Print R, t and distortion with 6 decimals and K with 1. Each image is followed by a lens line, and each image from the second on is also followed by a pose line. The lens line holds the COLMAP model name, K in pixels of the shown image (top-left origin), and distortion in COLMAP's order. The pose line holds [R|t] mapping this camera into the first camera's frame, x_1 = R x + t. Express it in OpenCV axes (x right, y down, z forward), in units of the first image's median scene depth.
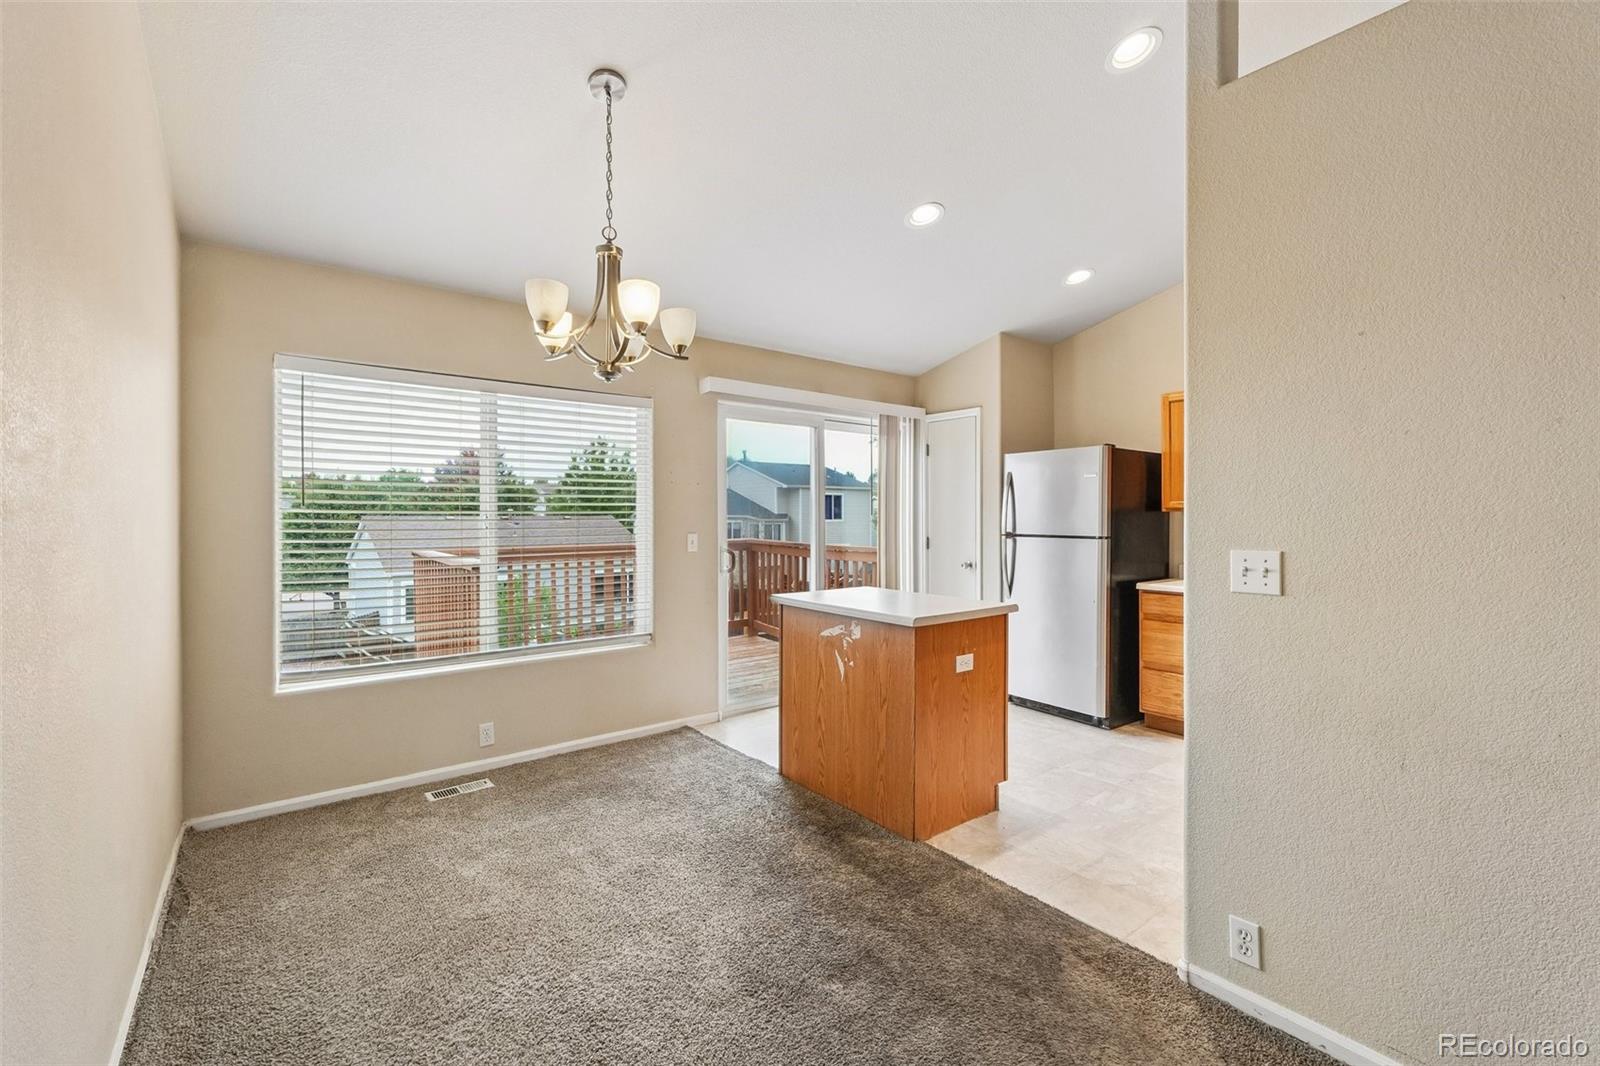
lens RADIAL K [[677.2, 0, 795.8], [0, 677.2, 519.2], [0, 0, 1]] dist [-0.000547, -0.000640]
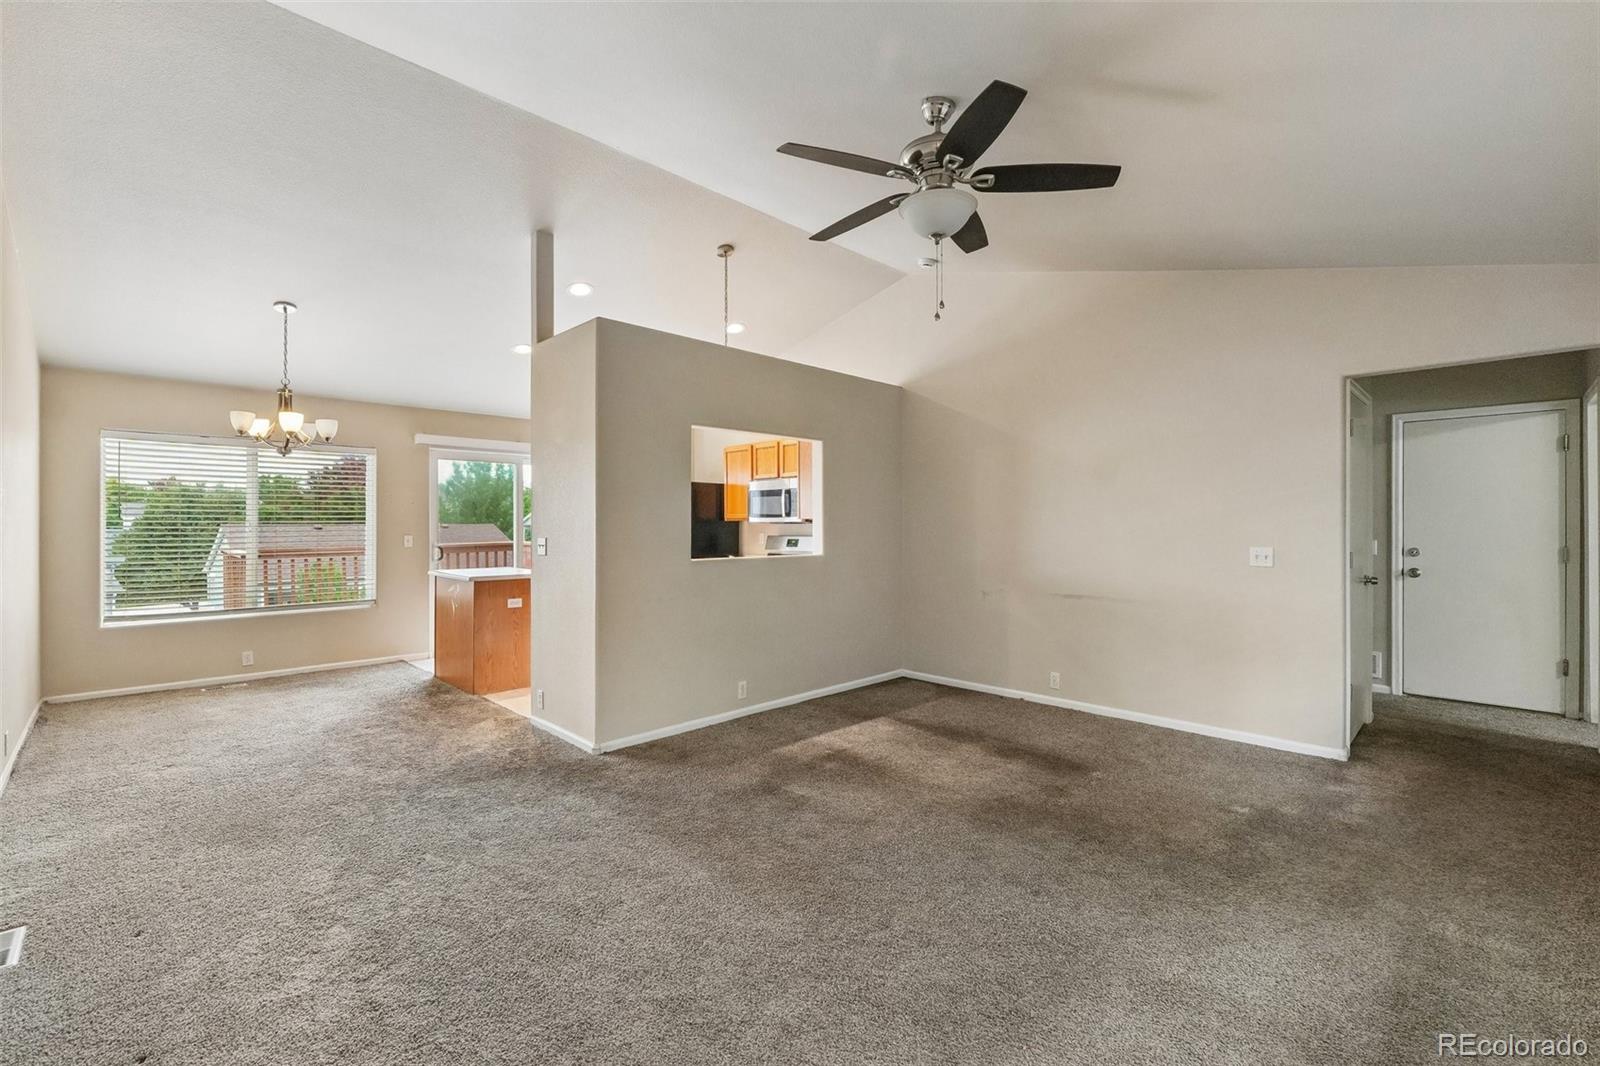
lens RADIAL K [[677.2, 0, 793.7], [0, 677.2, 522.6], [0, 0, 1]] dist [-0.000547, -0.000640]
pose [[0.992507, -0.000741, 0.122189, 0.734350], [0.001544, 0.999978, -0.006475, 0.005507], [-0.122182, 0.006615, 0.992486, -0.880610]]
